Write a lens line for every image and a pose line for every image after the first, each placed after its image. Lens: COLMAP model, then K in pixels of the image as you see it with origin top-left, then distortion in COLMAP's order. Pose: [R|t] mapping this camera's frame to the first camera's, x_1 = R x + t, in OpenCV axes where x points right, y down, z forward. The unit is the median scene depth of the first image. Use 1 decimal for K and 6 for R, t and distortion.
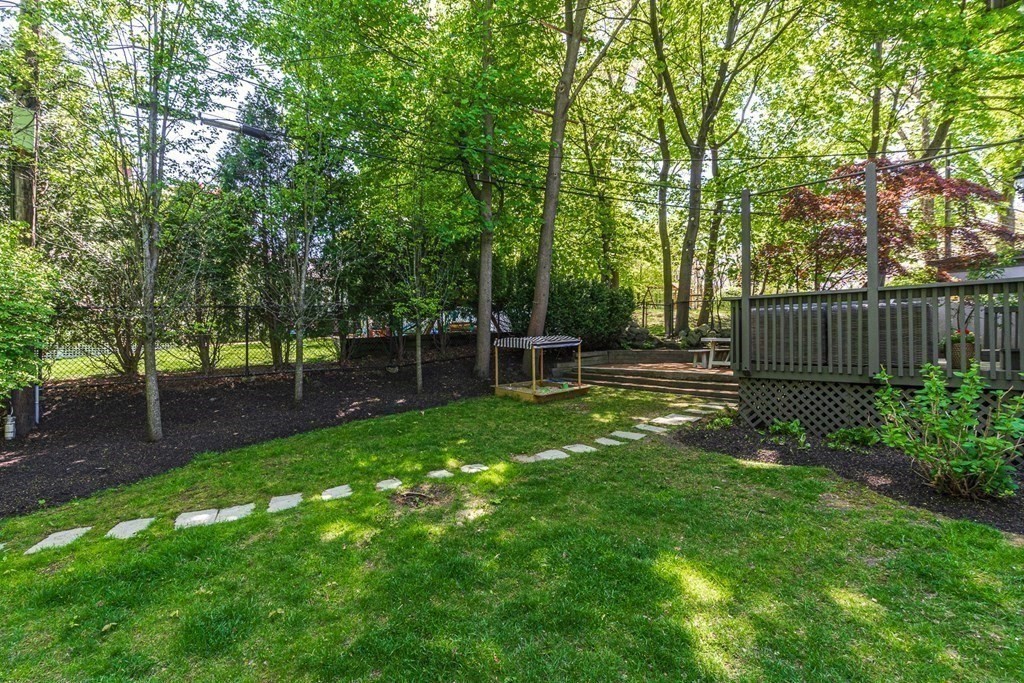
lens RADIAL K [[464.7, 0, 512.7], [0, 464.7, 339.4], [0, 0, 1]] dist [-0.000713, 0.000456]
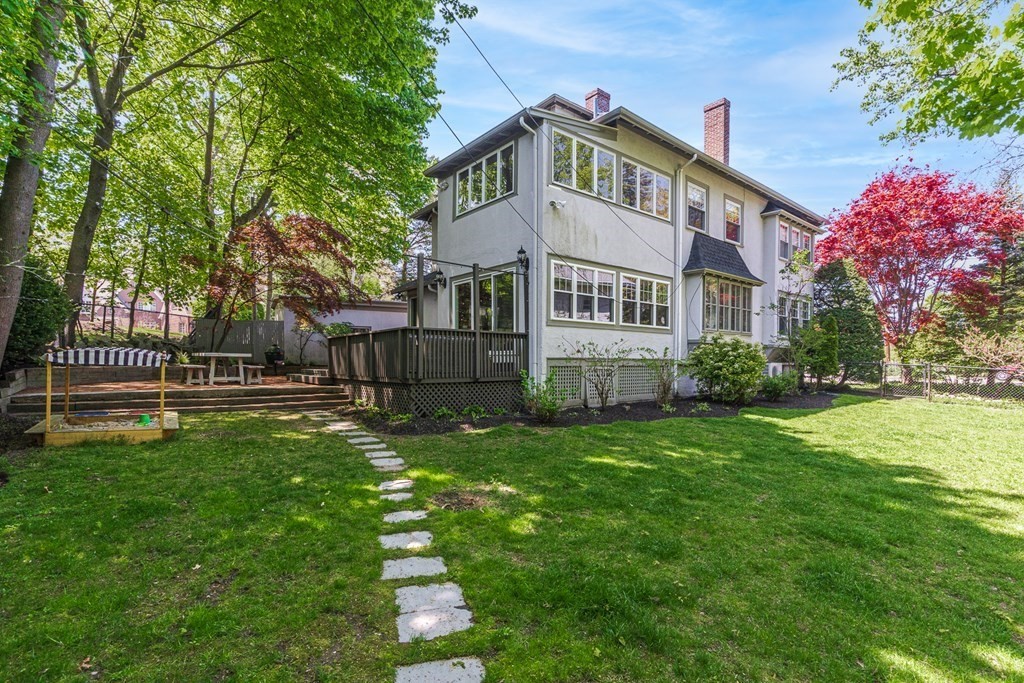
lens RADIAL K [[469.6, 0, 508.9], [0, 469.6, 351.3], [0, 0, 1]] dist [-0.002095, -0.000053]
pose [[0.086148, 0.019057, 0.996100, -0.680862], [-0.014244, 0.999738, -0.017894, 0.001764], [-0.996180, -0.012647, 0.086397, 0.419936]]
